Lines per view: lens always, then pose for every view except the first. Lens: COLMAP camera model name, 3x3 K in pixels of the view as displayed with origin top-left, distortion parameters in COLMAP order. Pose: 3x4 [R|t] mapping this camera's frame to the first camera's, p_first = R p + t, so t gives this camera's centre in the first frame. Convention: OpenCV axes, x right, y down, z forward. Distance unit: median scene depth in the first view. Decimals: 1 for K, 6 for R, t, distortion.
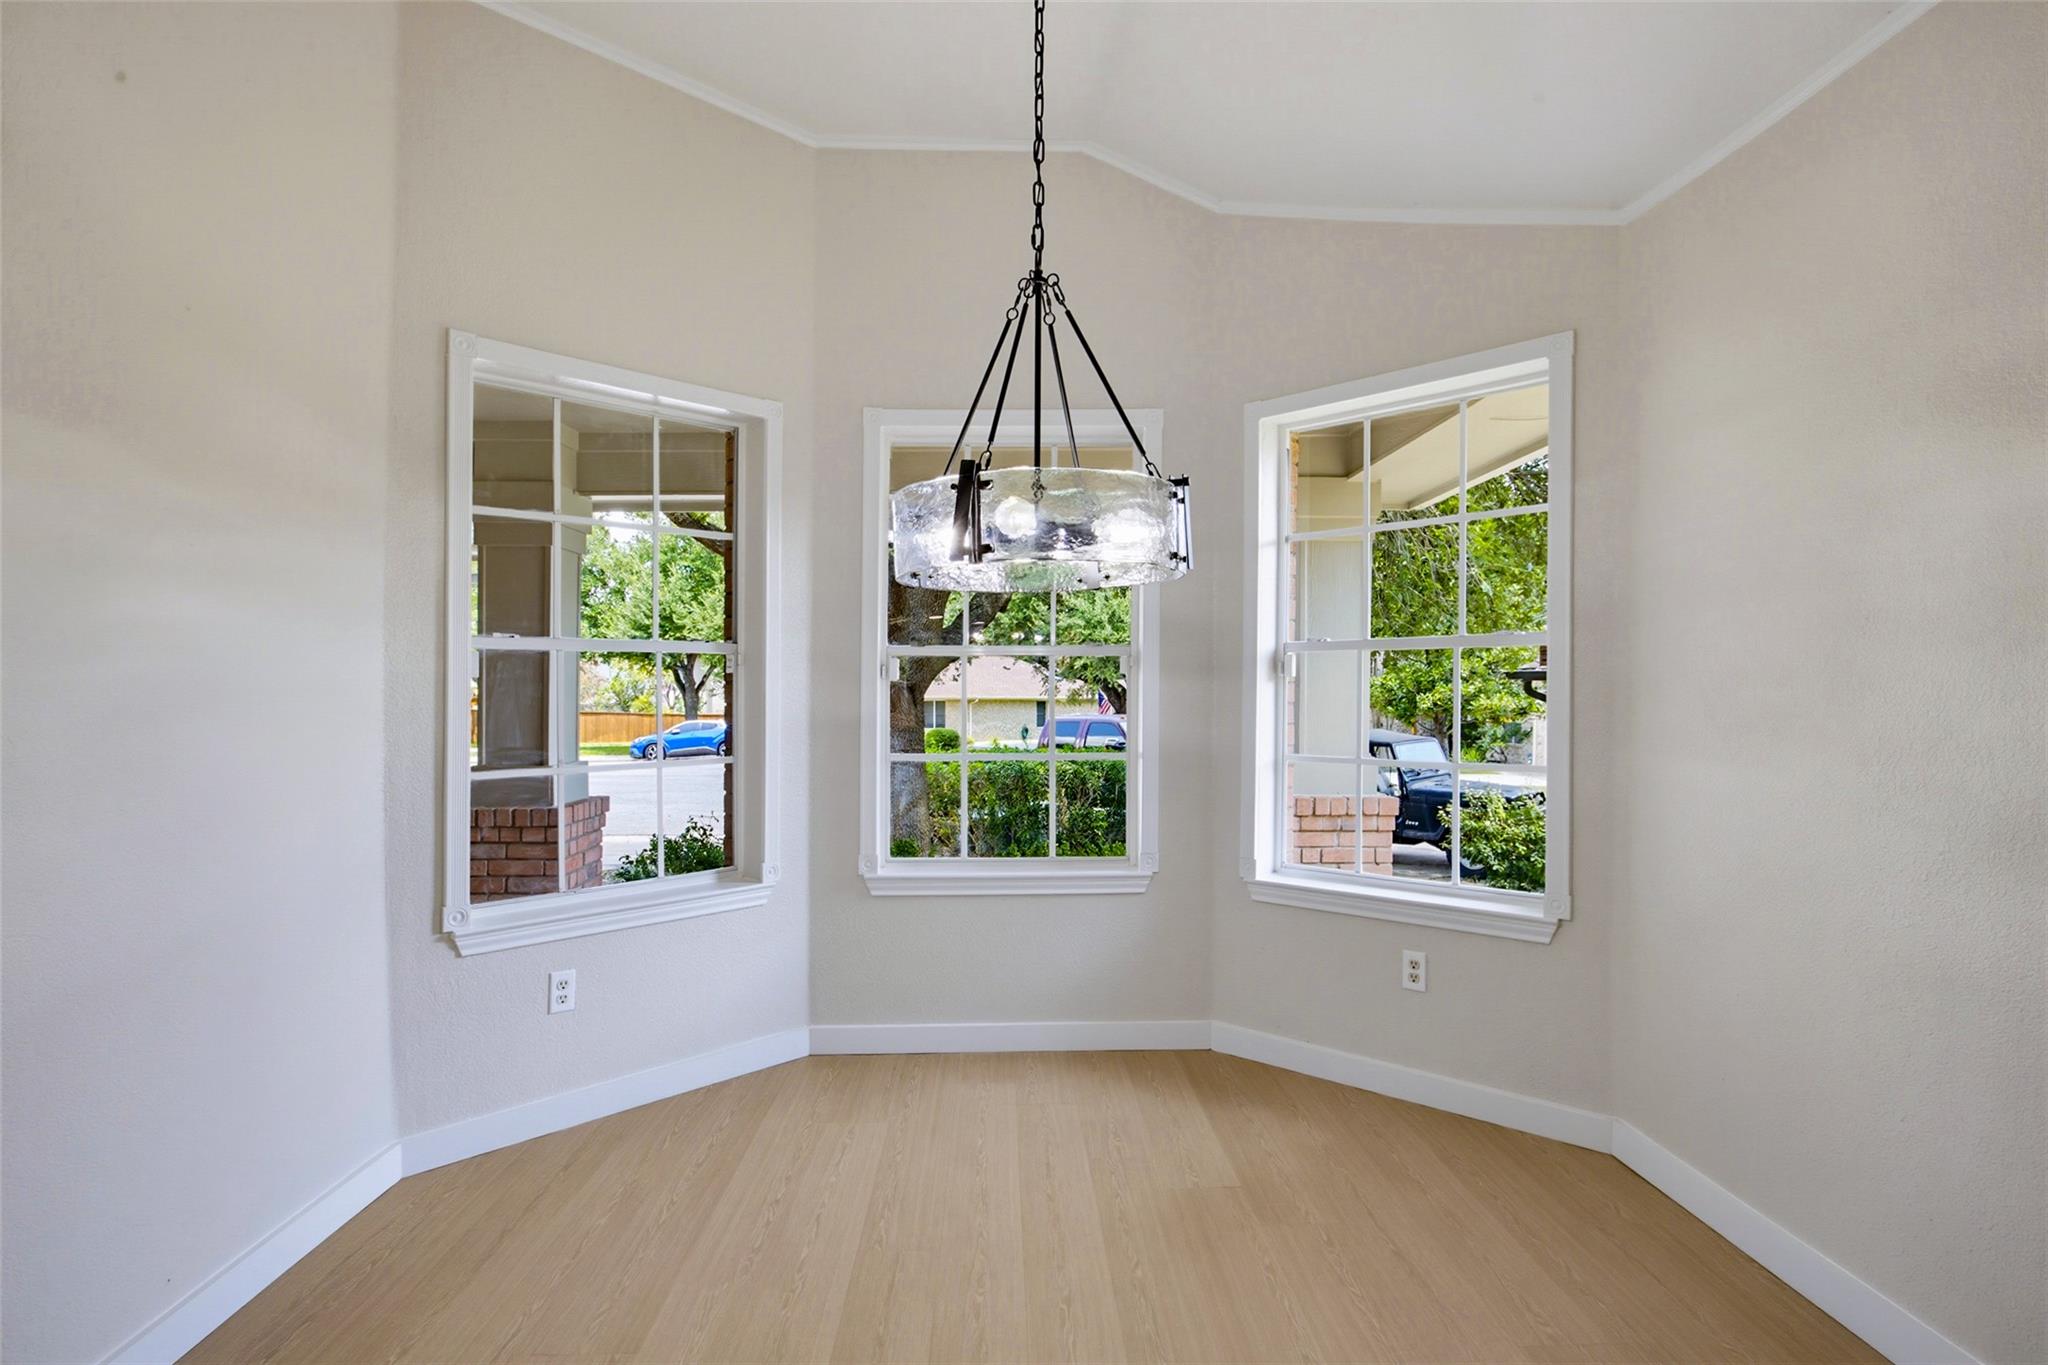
lens RADIAL K [[1048.6, 0, 1028.7], [0, 1048.6, 687.1], [0, 0, 1]] dist [-0.007698, -0.000268]
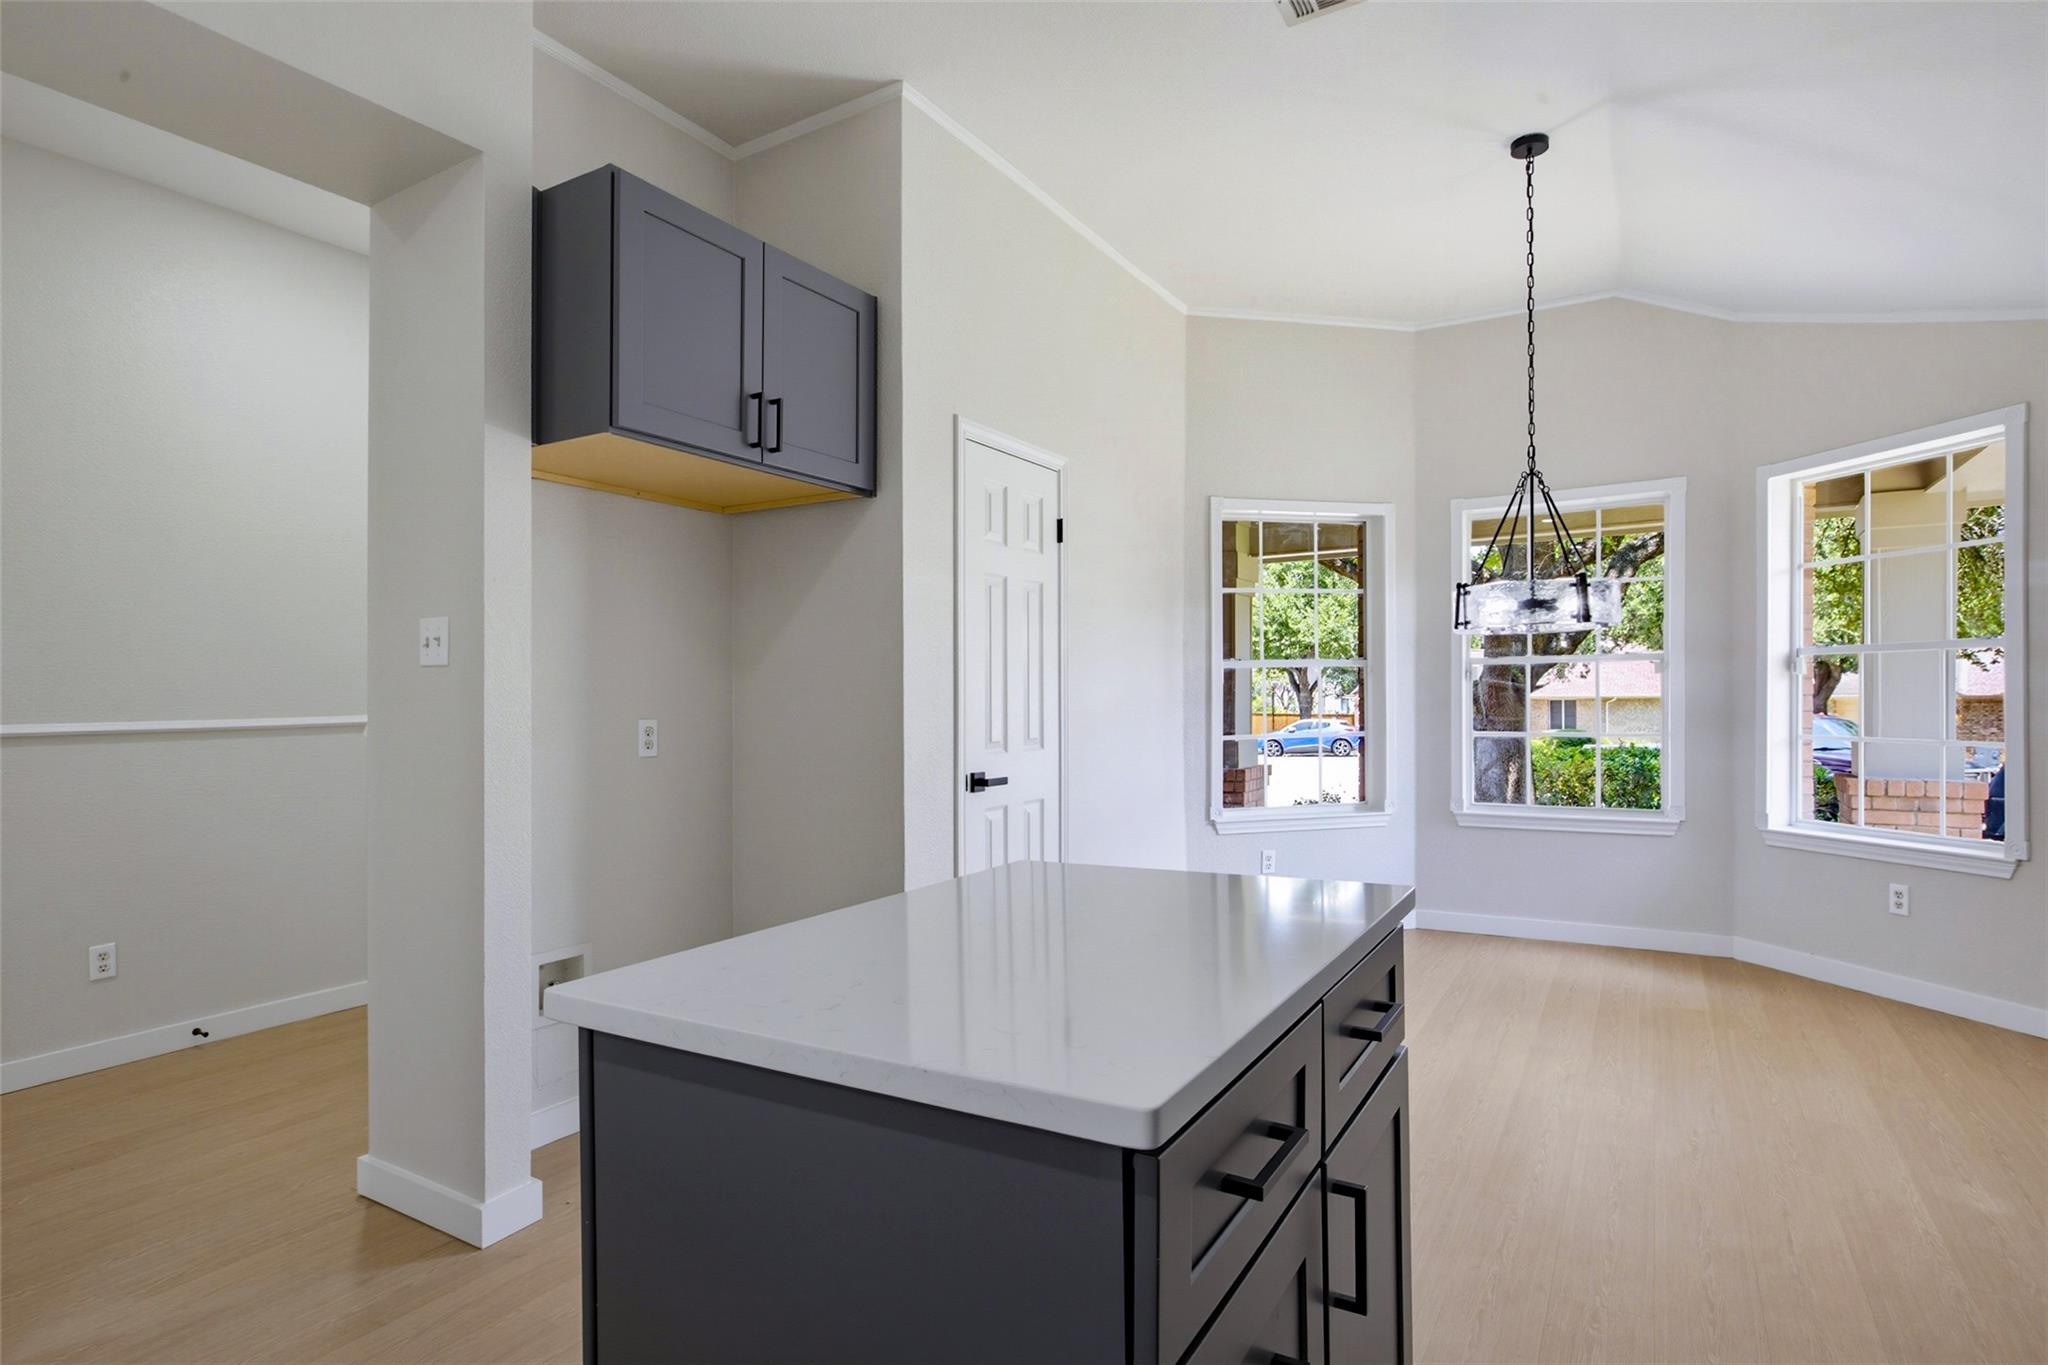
lens RADIAL K [[1048.6, 0, 1028.7], [0, 1048.6, 687.1], [0, 0, 1]] dist [-0.007698, -0.000268]
pose [[0.843534, -0.010713, -0.536969, 0.127856], [0.010373, 0.999940, -0.003654, 0.000995], [0.536975, -0.002488, 0.843594, -0.555274]]
